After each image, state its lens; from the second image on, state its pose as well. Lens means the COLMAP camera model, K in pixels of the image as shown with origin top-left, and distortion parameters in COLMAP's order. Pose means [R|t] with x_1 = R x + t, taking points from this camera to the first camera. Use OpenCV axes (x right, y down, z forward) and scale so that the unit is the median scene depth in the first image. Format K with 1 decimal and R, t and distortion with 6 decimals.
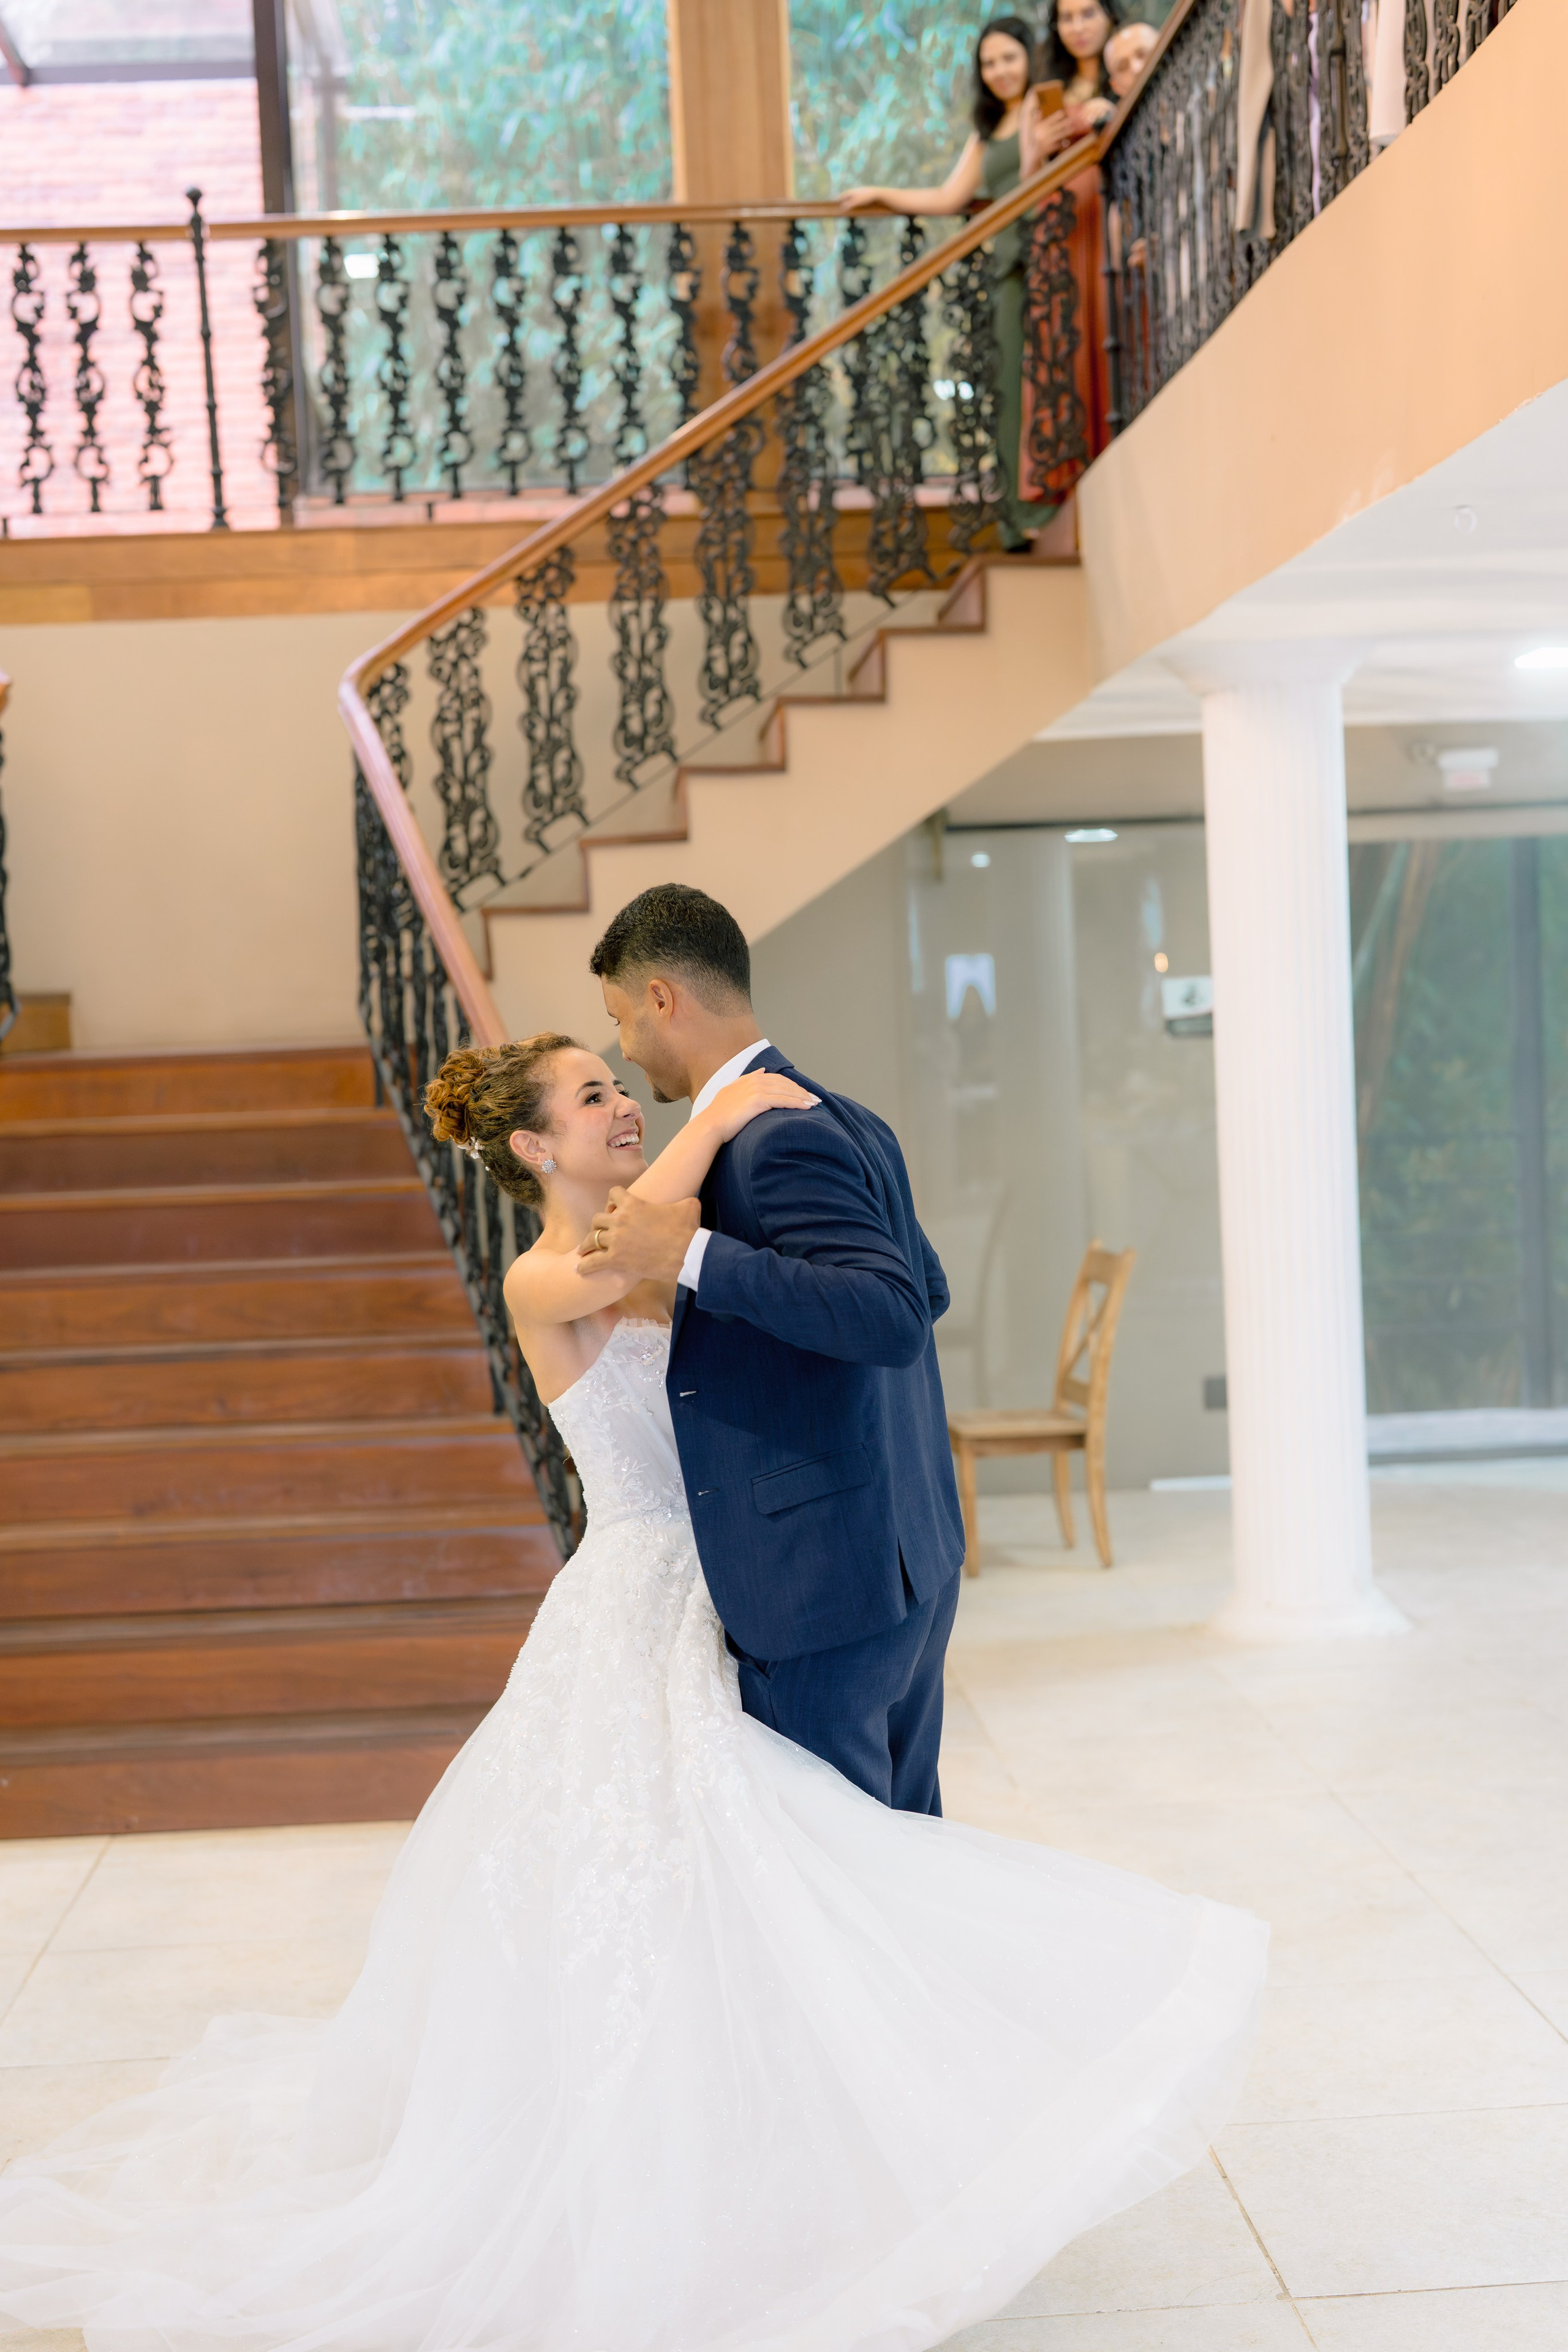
lens RADIAL K [[3235.9, 0, 780.6], [0, 3235.9, 1176.9], [0, 0, 1]] dist [-0.024442, 0.168934]
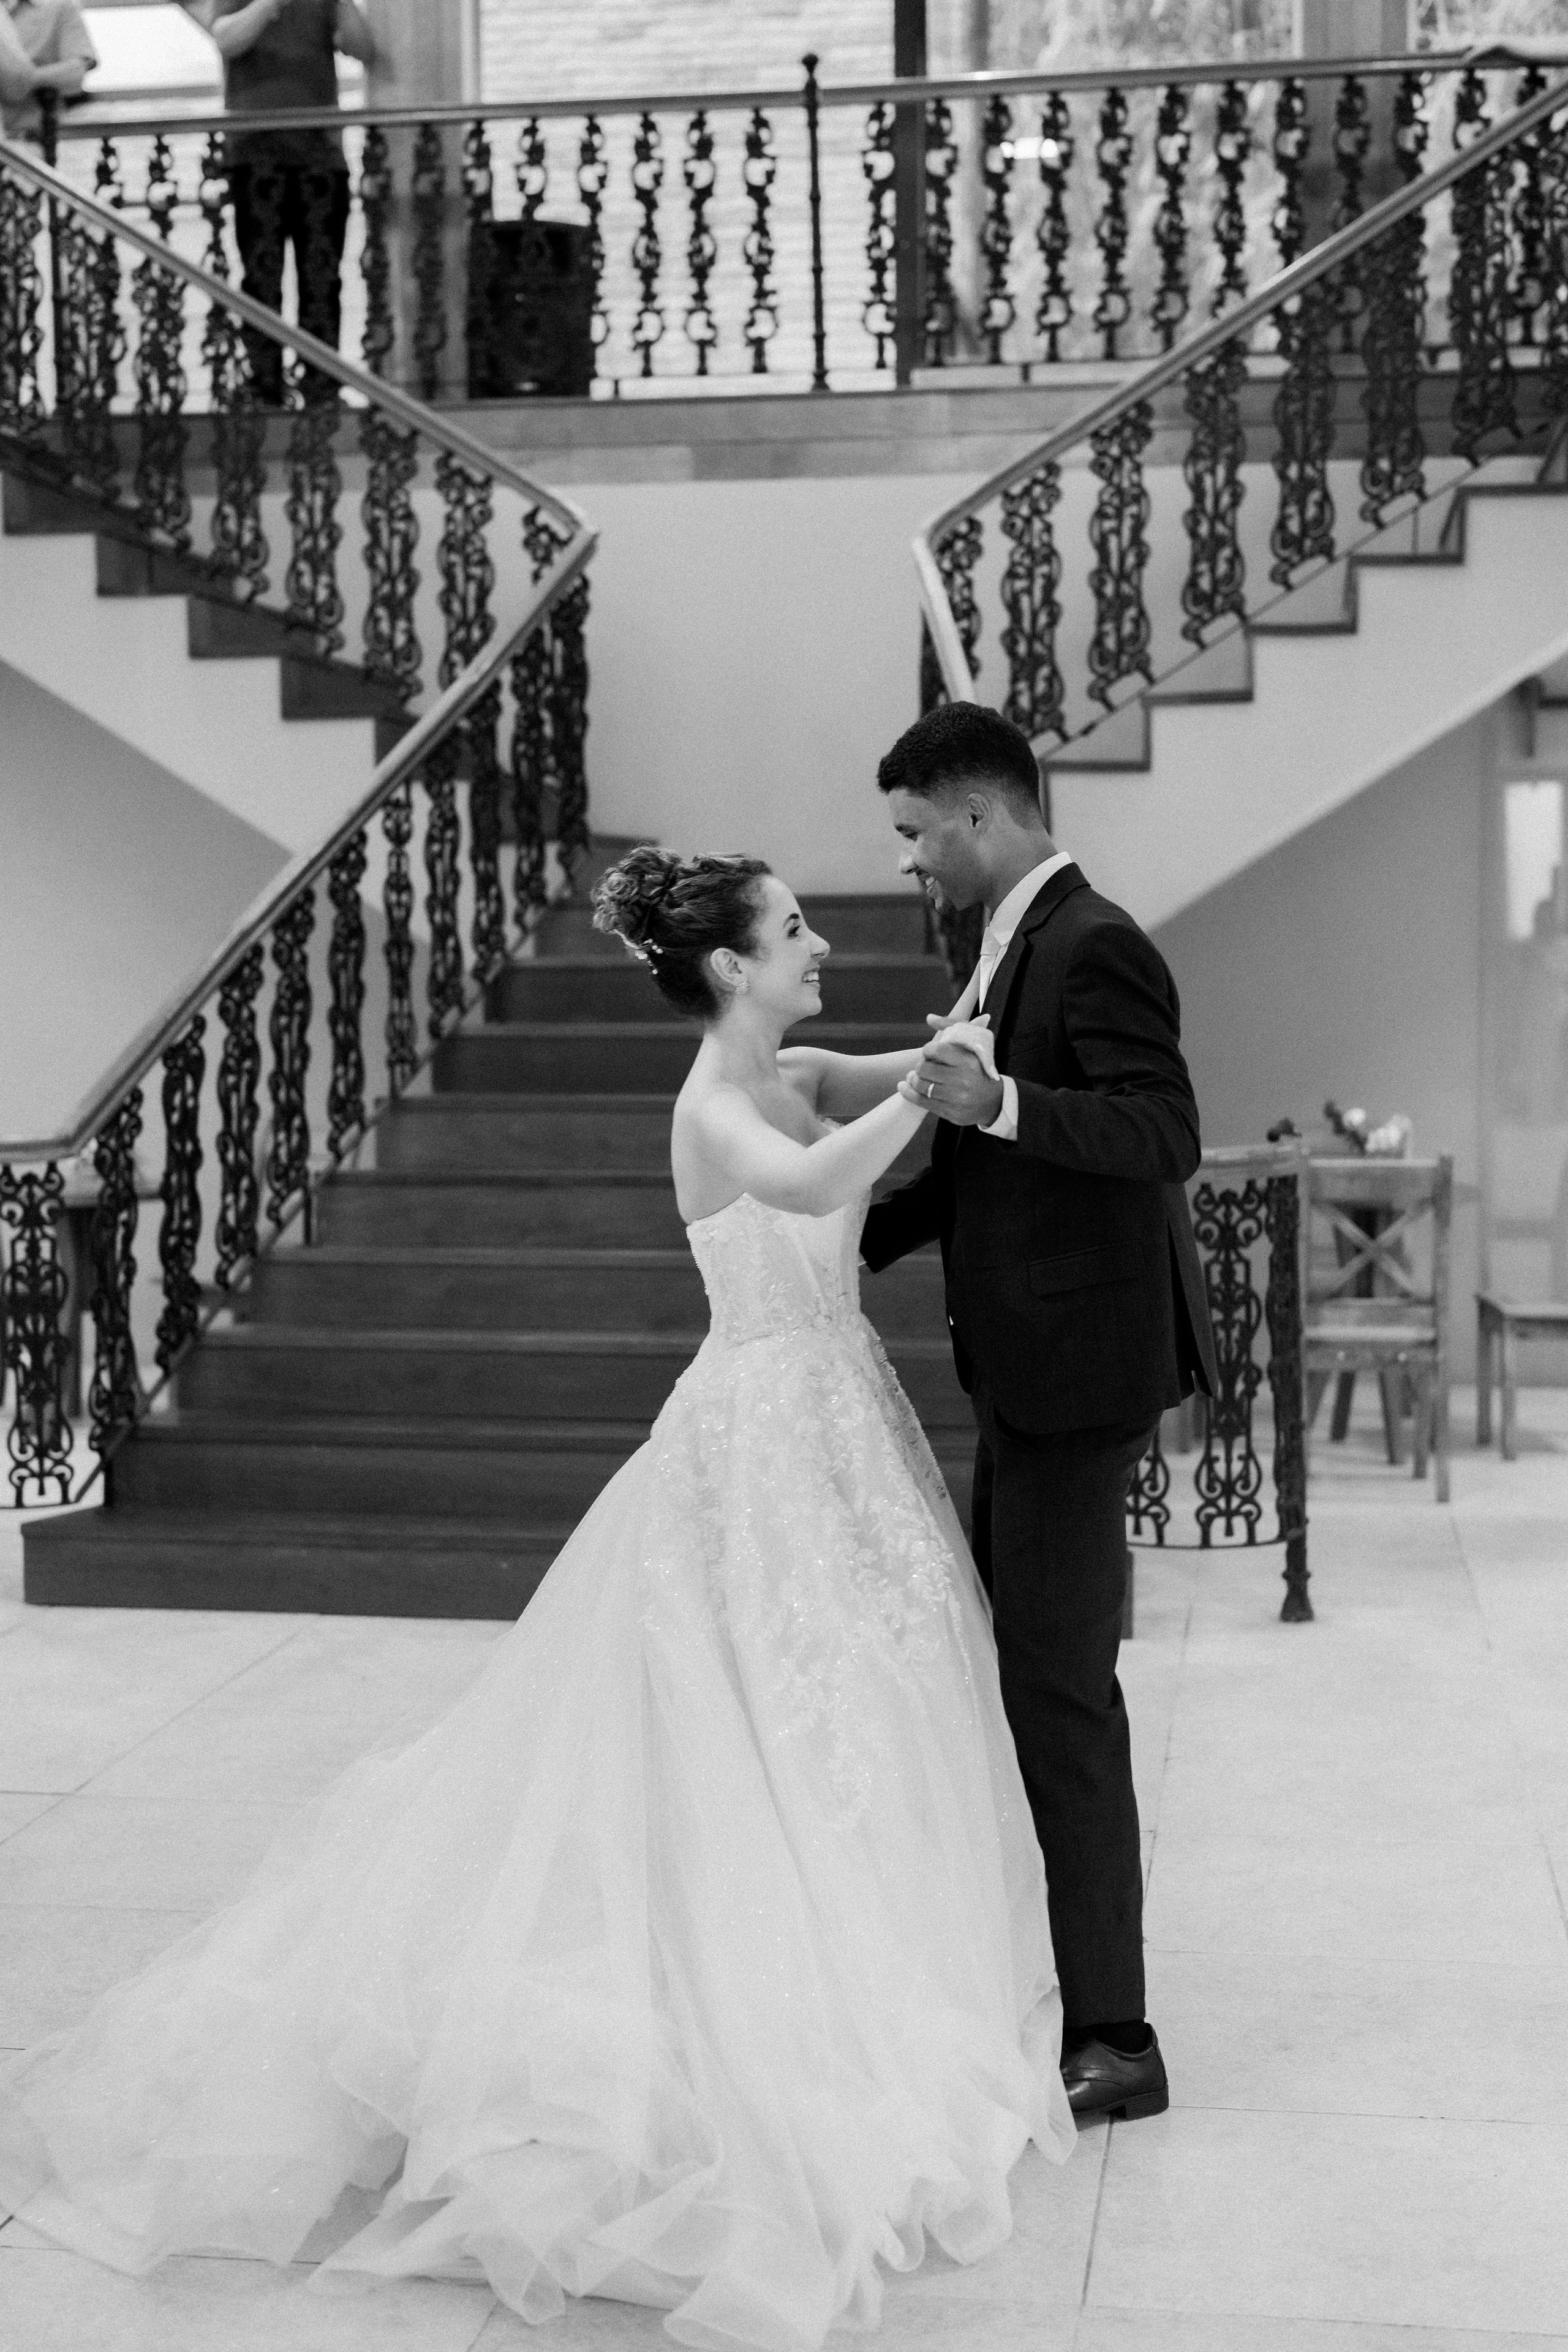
lens RADIAL K [[3233.8, 0, 773.9], [0, 3233.8, 1166.1], [0, 0, 1]] dist [-0.023839, 0.152226]
pose [[0.976372, 0.050791, -0.210044, 0.043638], [-0.045793, 0.998542, 0.028591, 0.017295], [0.211189, -0.018297, 0.977274, -0.004282]]
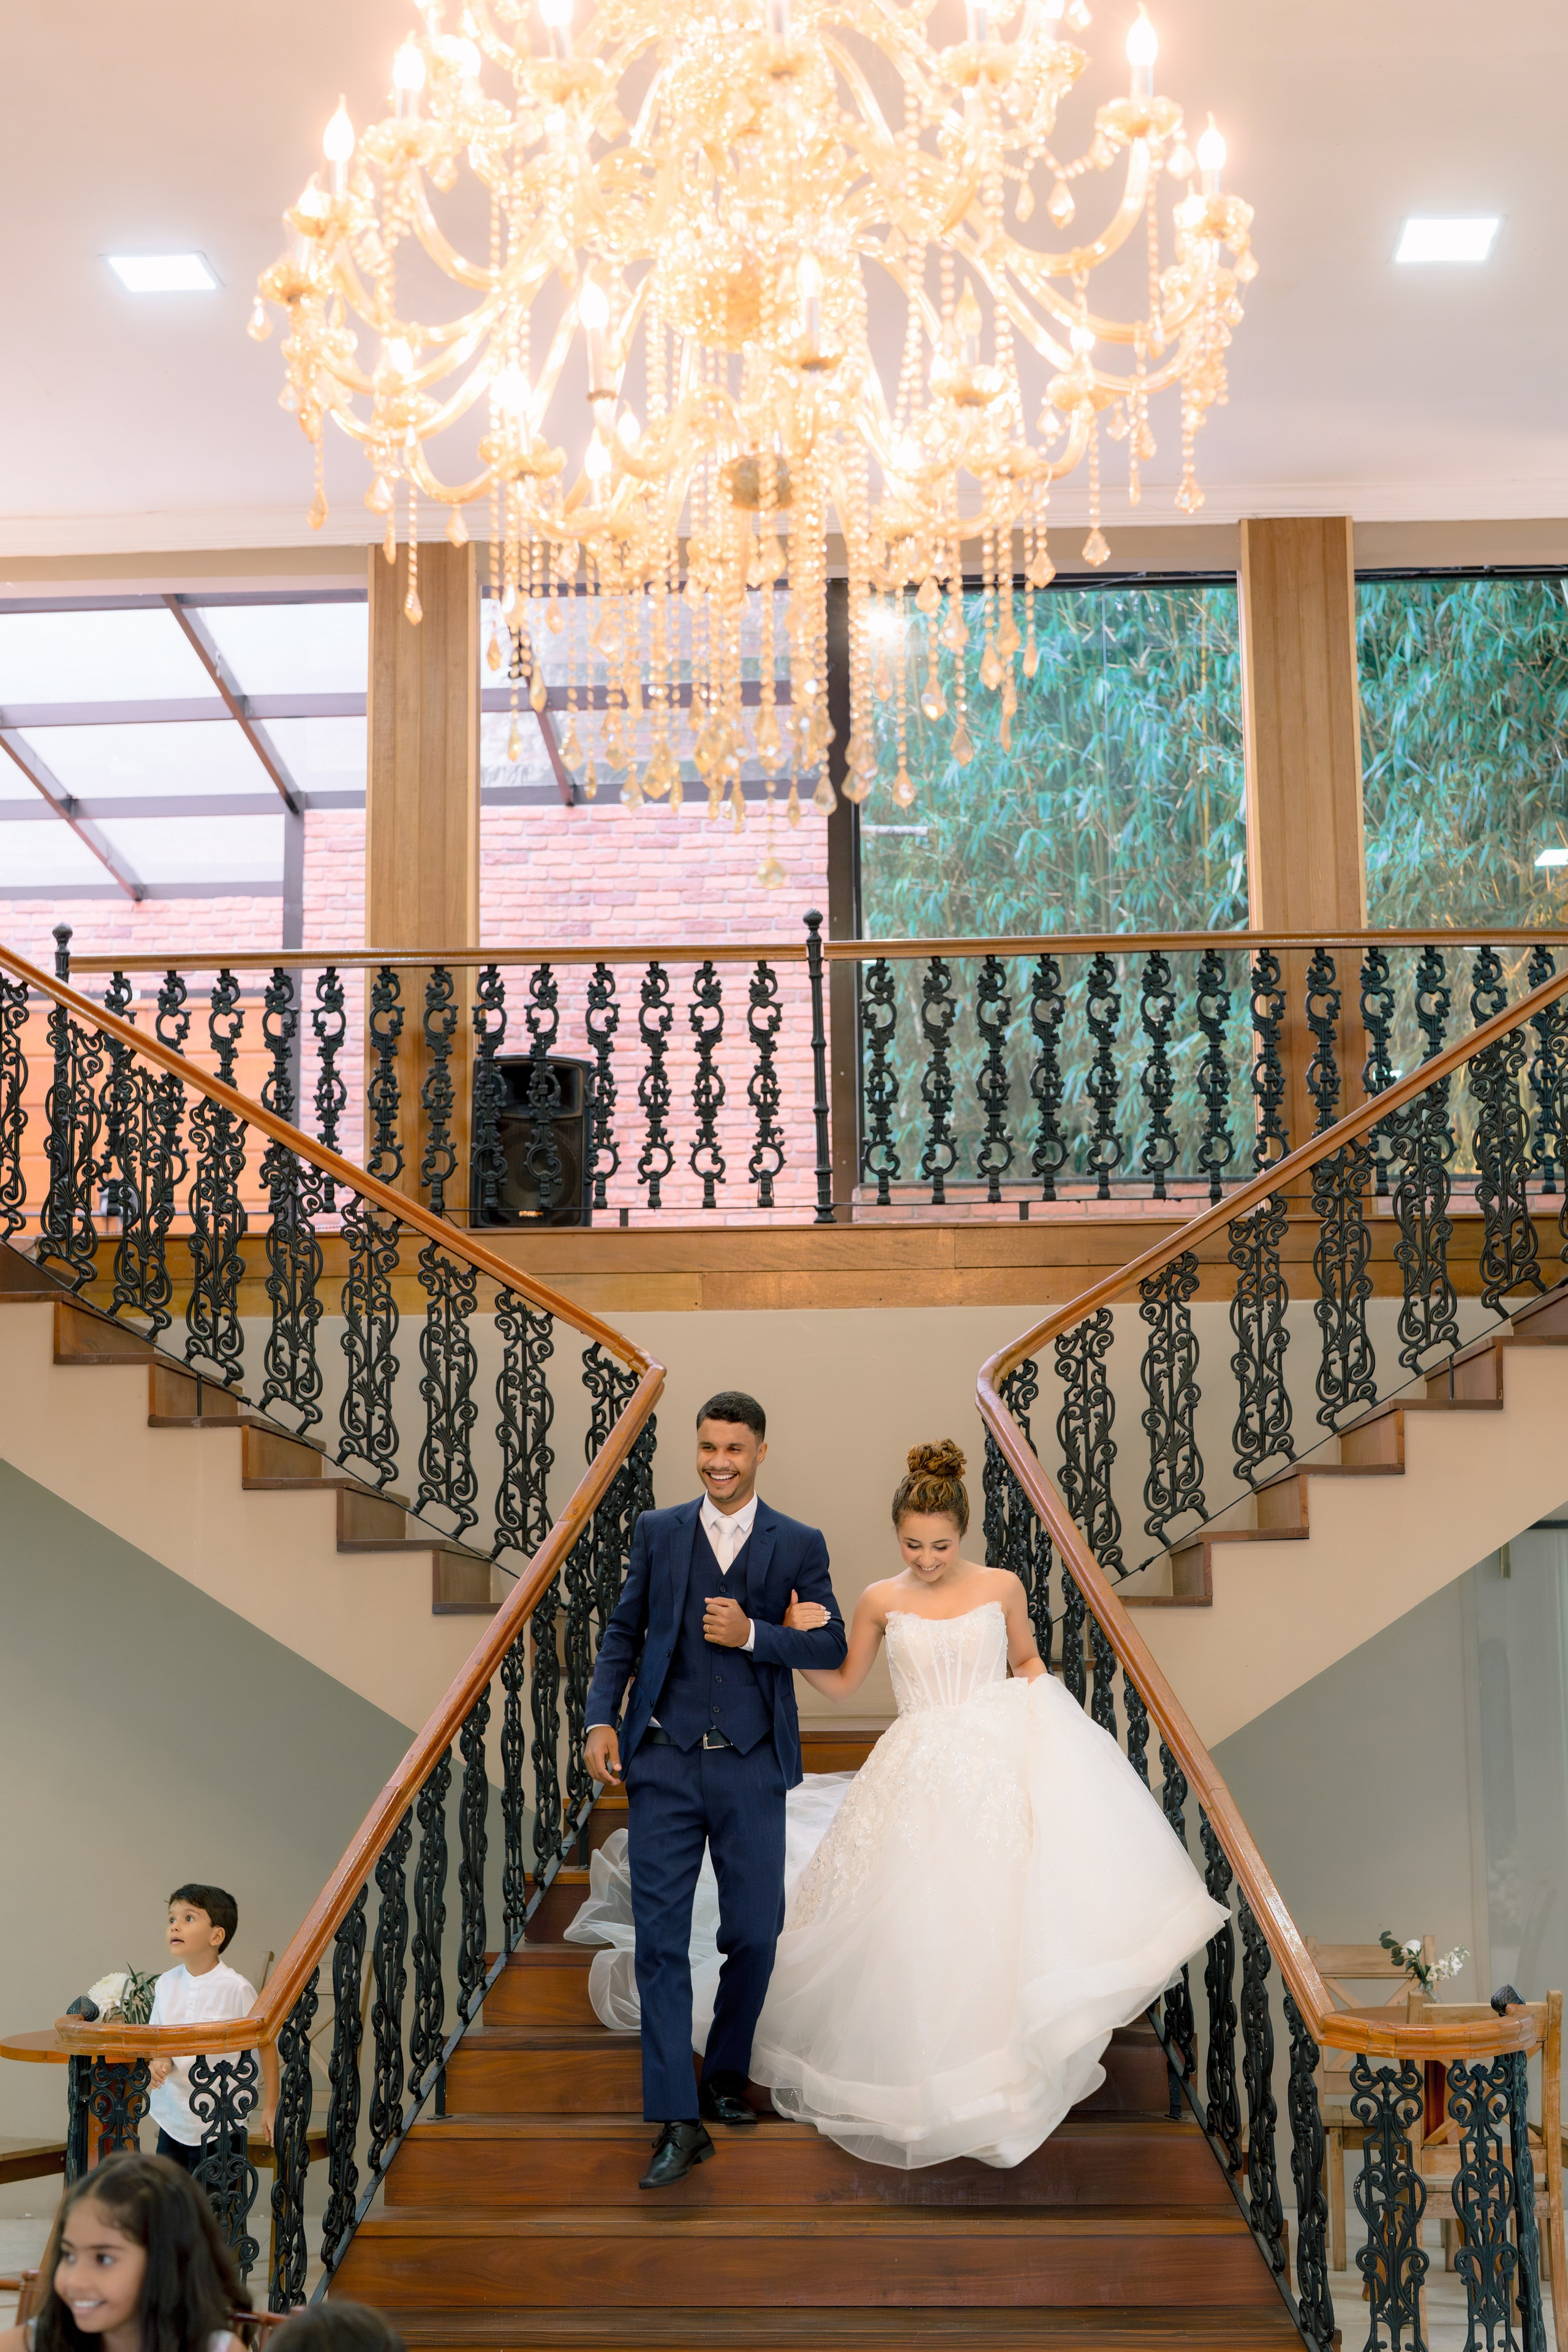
lens RADIAL K [[3224.5, 0, 784.0], [0, 3224.5, 1184.6], [0, 0, 1]] dist [-0.014560, 0.043530]
pose [[0.995937, 0.018290, -0.088174, -0.105400], [-0.035092, 0.980579, -0.192958, -0.010456], [0.082932, 0.195268, 0.977237, -0.036565]]
